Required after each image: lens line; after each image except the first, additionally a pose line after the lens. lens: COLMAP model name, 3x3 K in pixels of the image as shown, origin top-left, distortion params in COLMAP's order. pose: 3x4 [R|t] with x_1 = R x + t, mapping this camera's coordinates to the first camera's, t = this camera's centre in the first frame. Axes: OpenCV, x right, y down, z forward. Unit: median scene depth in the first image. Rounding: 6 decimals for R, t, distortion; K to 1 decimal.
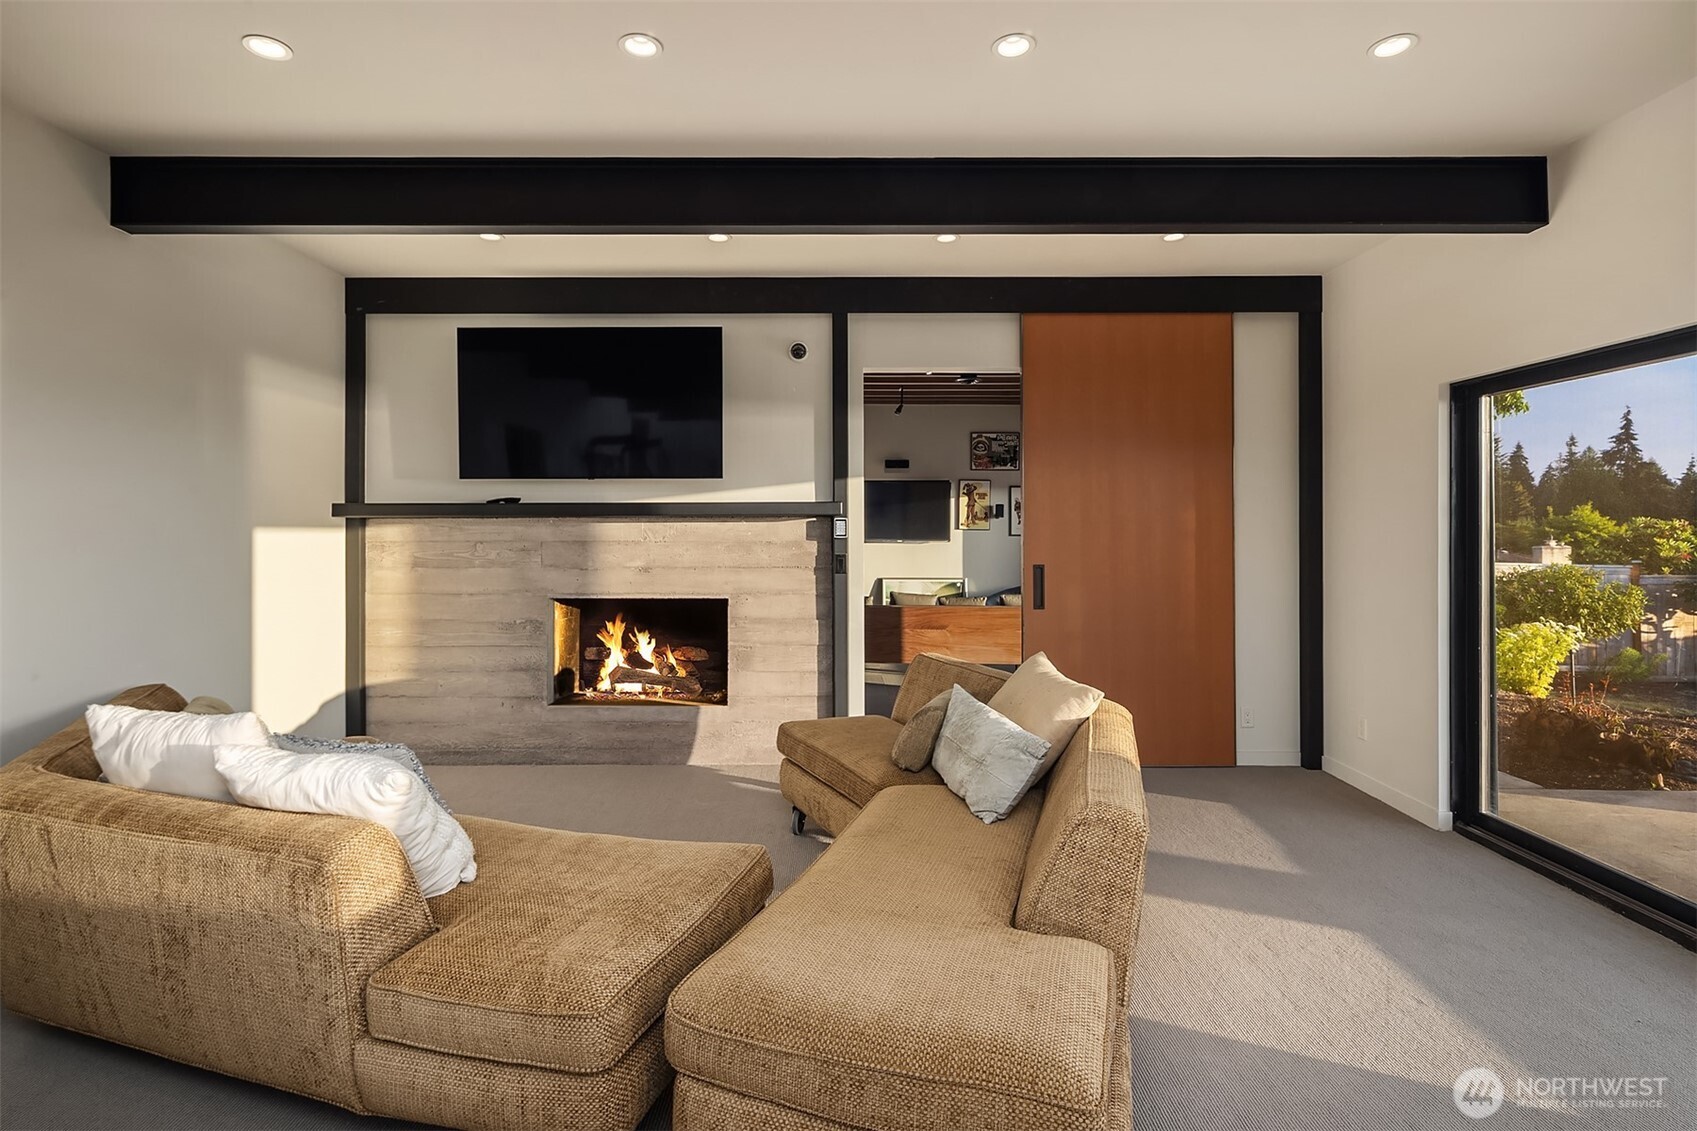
lens RADIAL K [[825.6, 0, 848.6], [0, 825.6, 538.8], [0, 0, 1]] dist [0.000954, 0.000153]
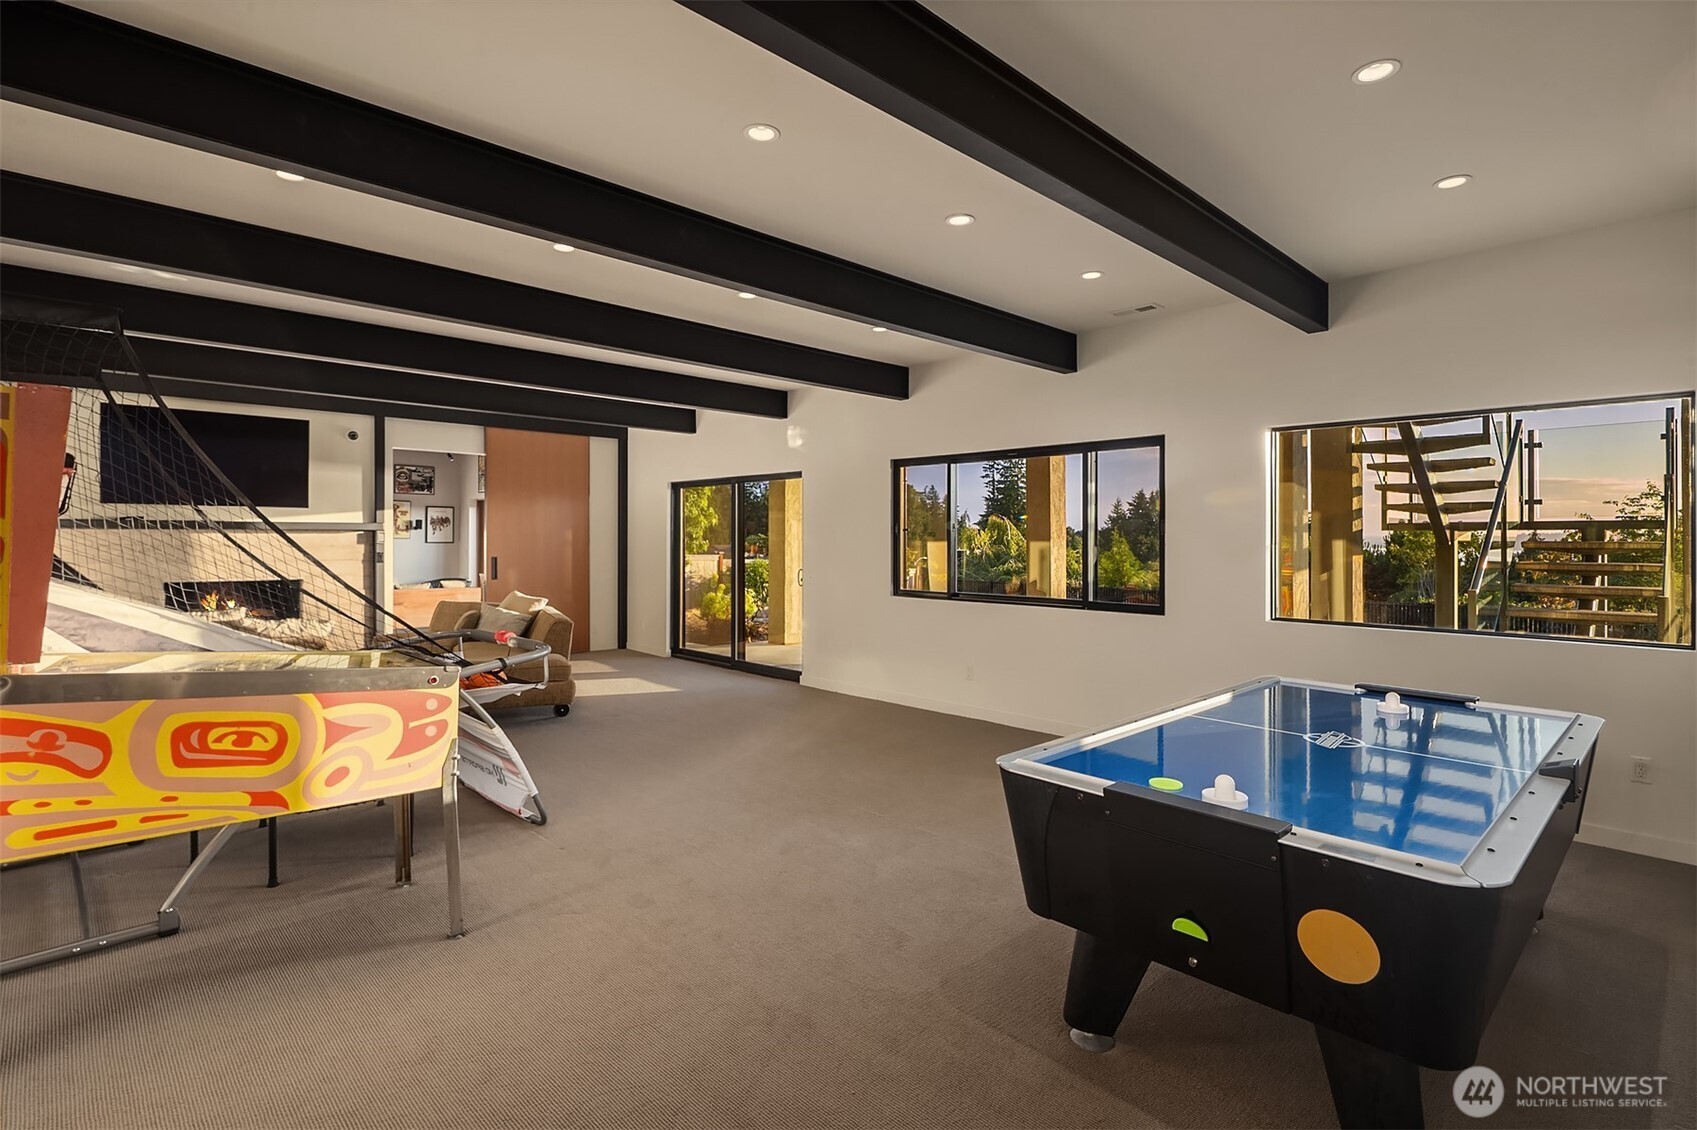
lens RADIAL K [[825.6, 0, 848.6], [0, 825.6, 538.3], [0, 0, 1]] dist [0.000954, 0.000153]
pose [[0.725719, 0.005468, 0.687969, -0.497038], [0.002667, 0.999939, -0.010760, 0.010872], [-0.687986, 0.009643, 0.725660, -0.976461]]
